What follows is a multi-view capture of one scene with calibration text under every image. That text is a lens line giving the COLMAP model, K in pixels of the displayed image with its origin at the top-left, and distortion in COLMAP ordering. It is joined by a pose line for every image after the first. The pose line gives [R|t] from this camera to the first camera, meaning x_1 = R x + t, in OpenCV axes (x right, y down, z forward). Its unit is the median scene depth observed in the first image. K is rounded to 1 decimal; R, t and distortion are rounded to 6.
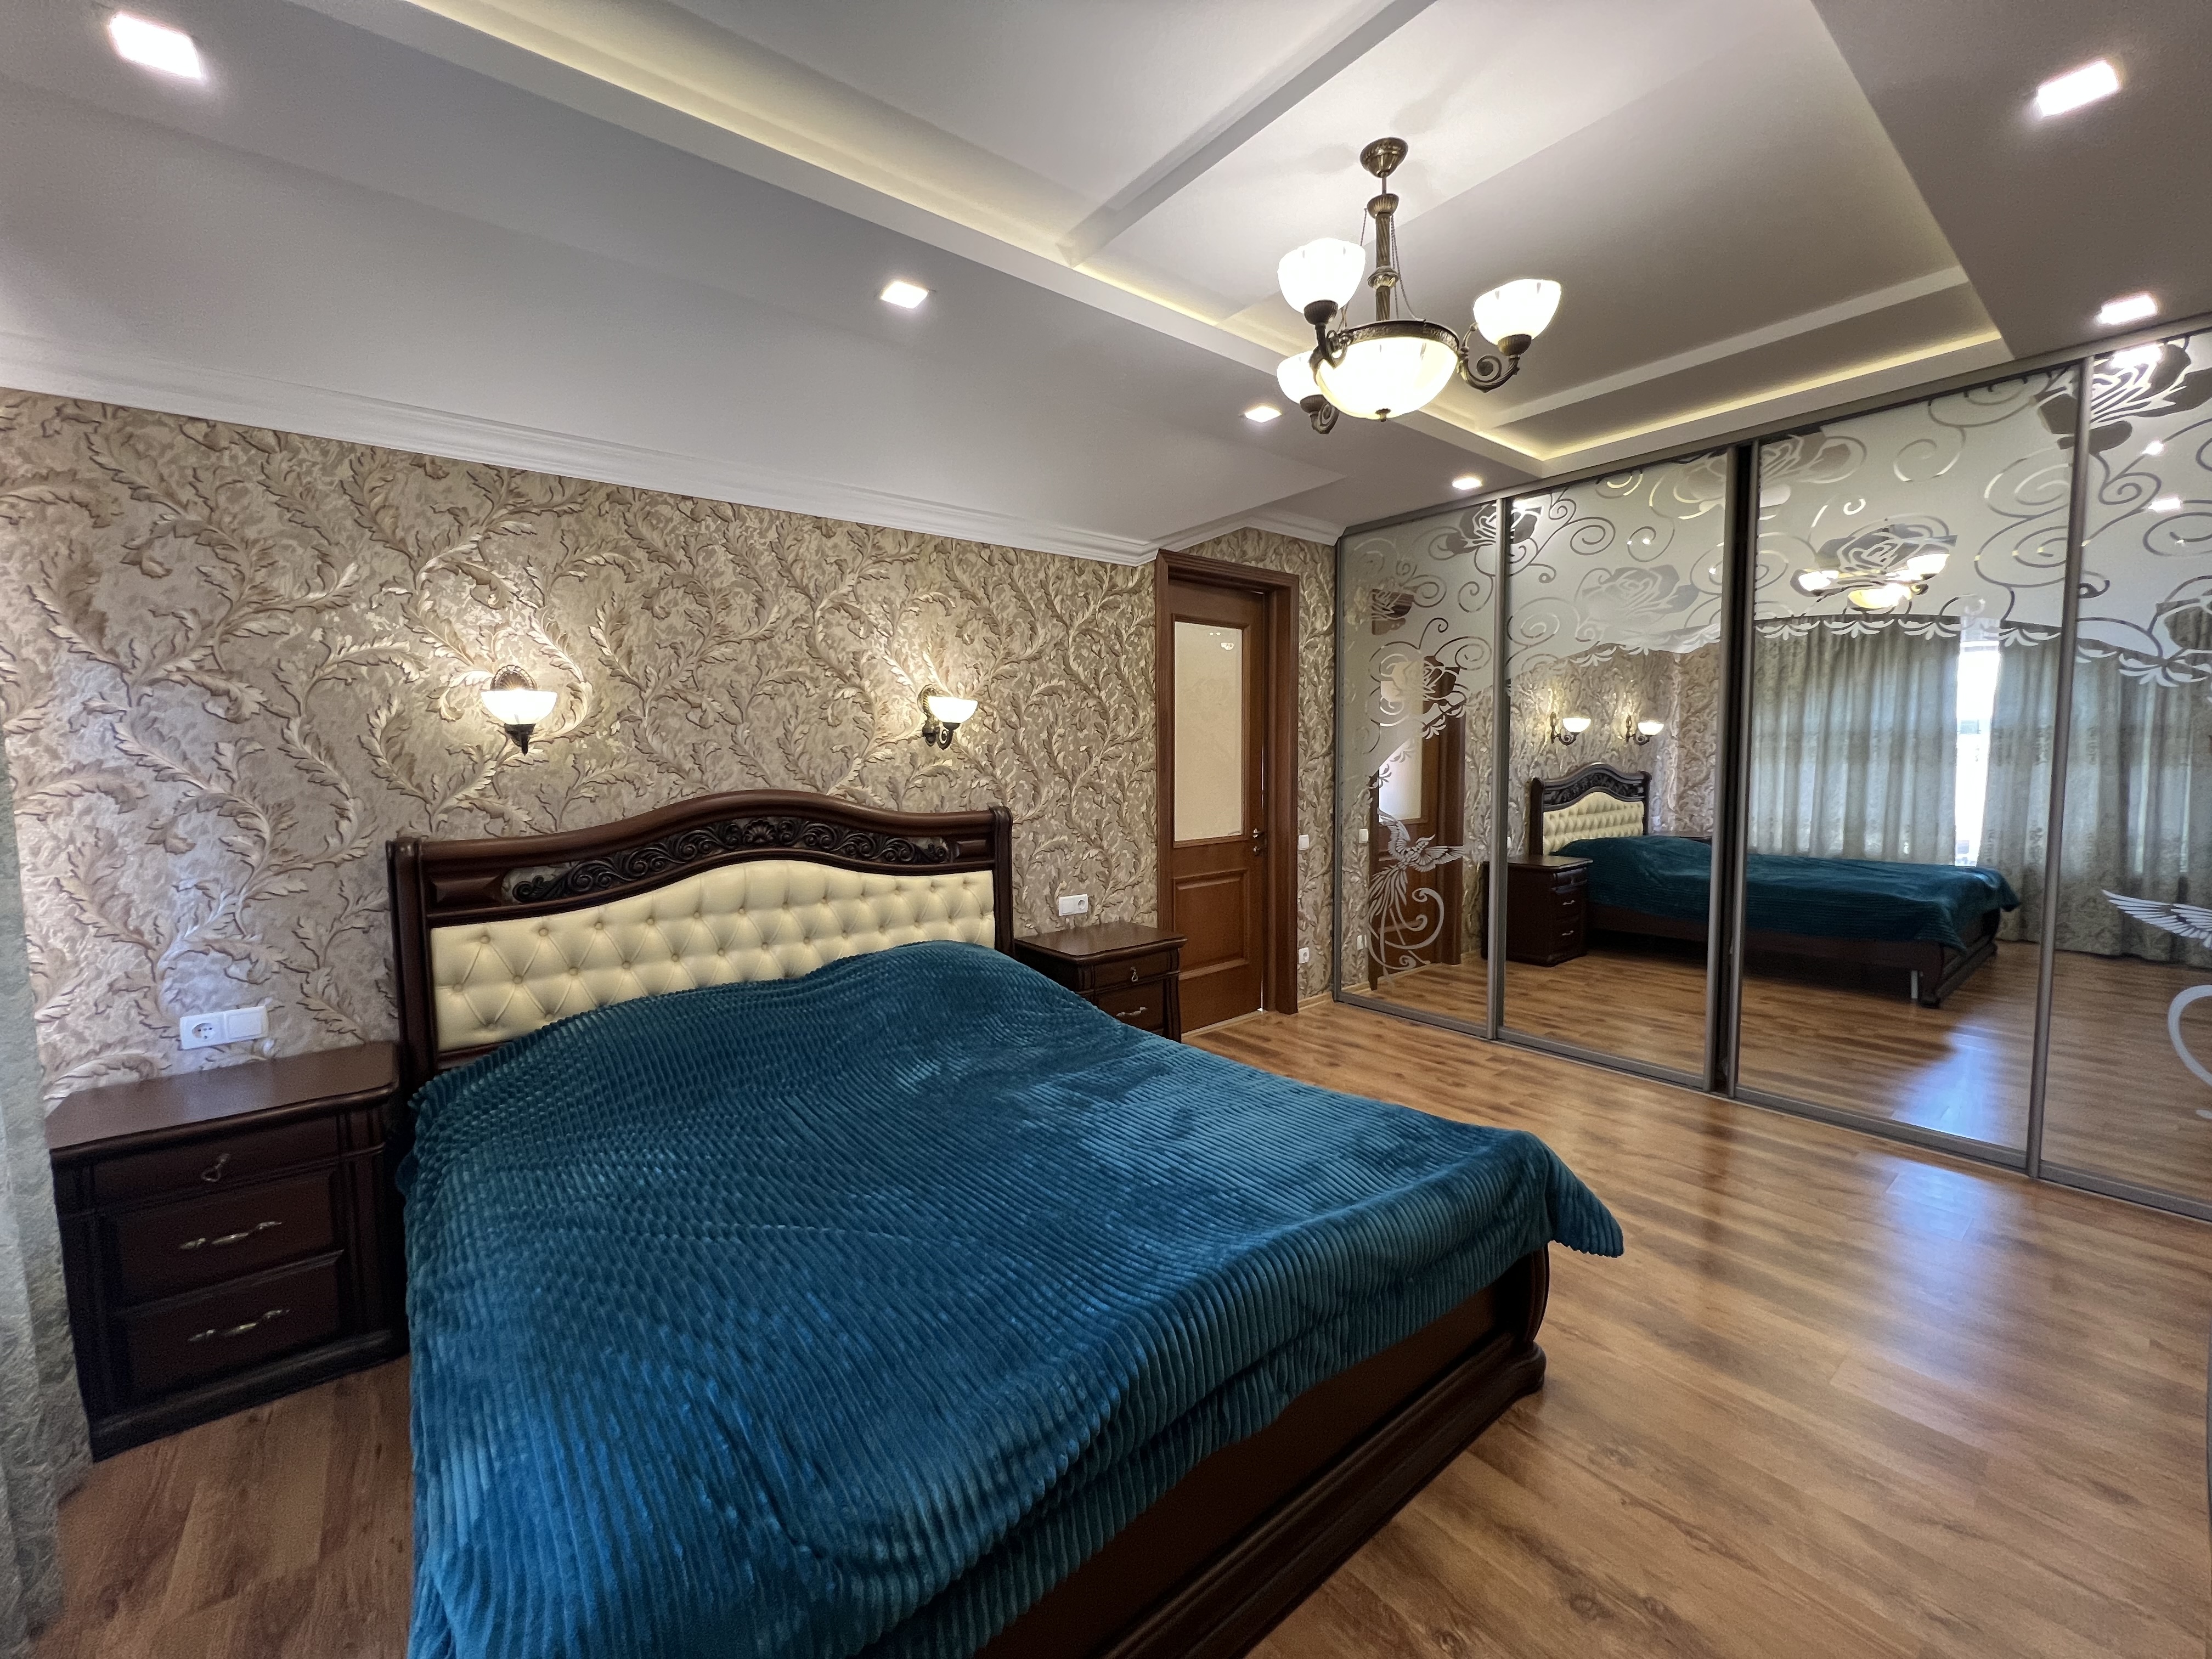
lens RADIAL K [[892.5, 0, 1115.6], [0, 892.5, 833.7], [0, 0, 1]] dist [0.002541, 0.000569]
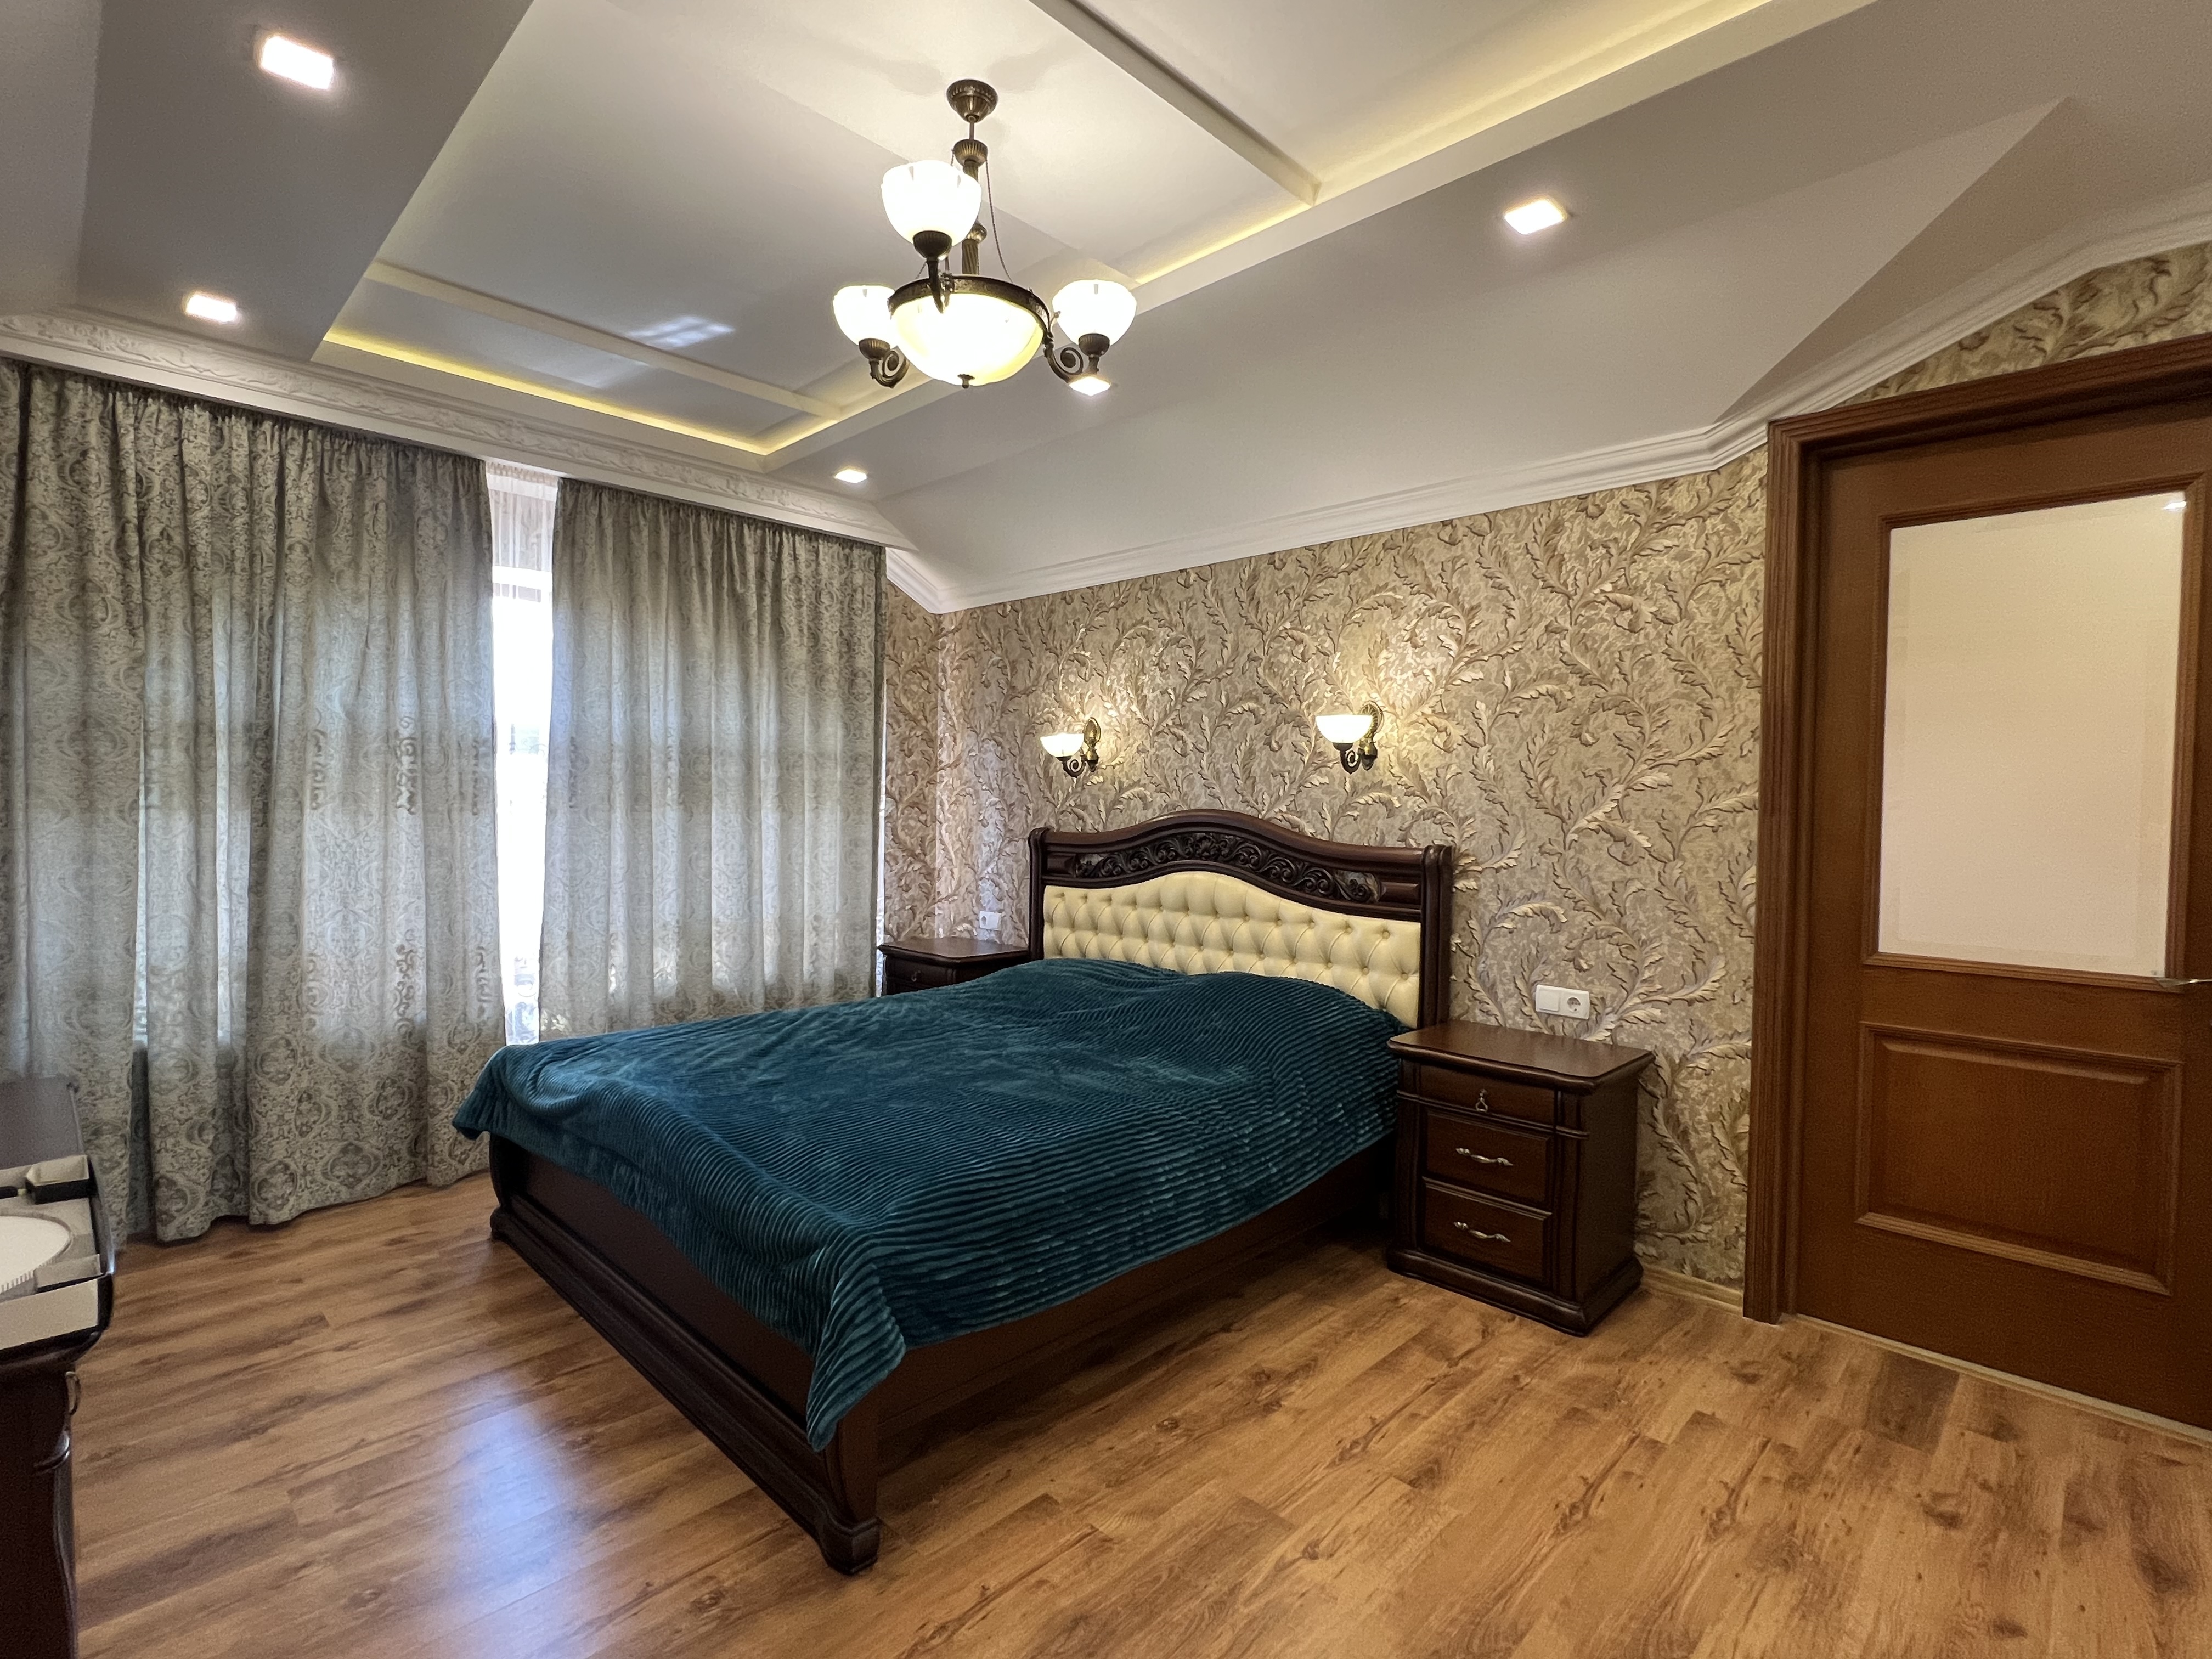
lens RADIAL K [[1051.5, 0, 1115.6], [0, 1051.5, 822.5], [0, 0, 1]] dist [0.001804, 0.000744]
pose [[0.121617, 0.047813, -0.991425, 0.803299], [-0.092231, 0.995062, 0.036675, -0.062360], [0.988283, 0.086980, 0.125426, 0.630158]]
